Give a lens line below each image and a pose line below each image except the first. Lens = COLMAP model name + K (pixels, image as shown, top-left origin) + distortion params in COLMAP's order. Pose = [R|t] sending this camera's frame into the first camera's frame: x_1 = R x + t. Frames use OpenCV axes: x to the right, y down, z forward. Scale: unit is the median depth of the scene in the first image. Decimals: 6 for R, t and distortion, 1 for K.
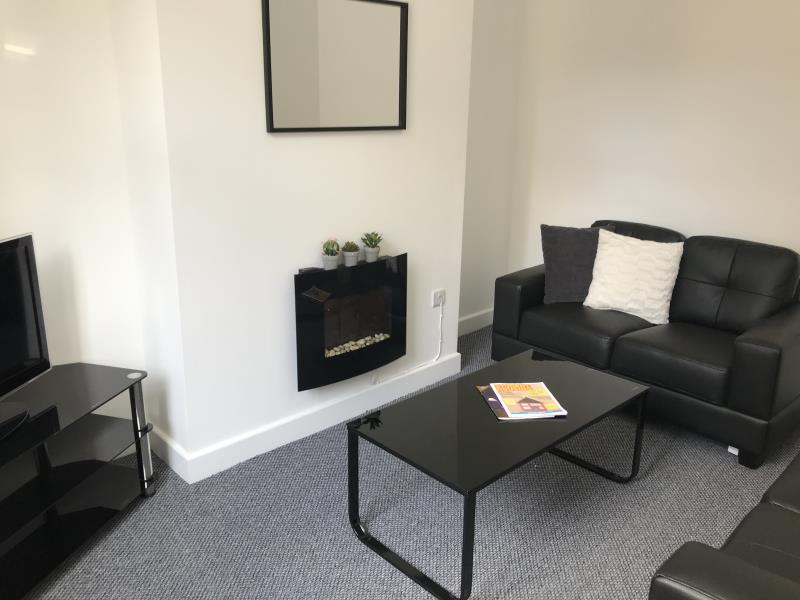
lens RADIAL K [[662.2, 0, 404.6], [0, 662.2, 299.9], [0, 0, 1]] dist [0.000890, 0.057298]
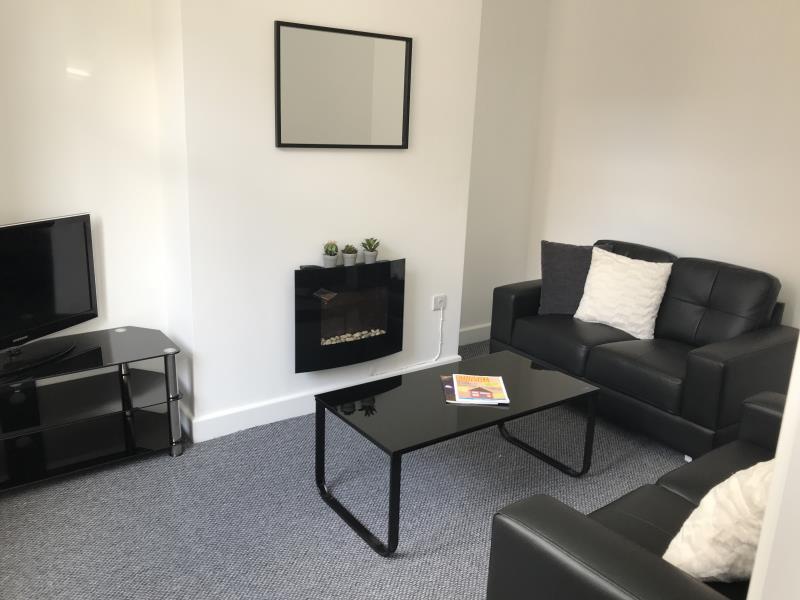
lens RADIAL K [[674.9, 0, 400.9], [0, 674.9, 295.3], [0, 0, 1]] dist [0.062226, -0.003668]
pose [[0.989365, 0.058207, -0.133297, 0.157067], [-0.063436, 0.997361, -0.035323, 0.032460], [0.130889, 0.043403, 0.990446, -0.129194]]
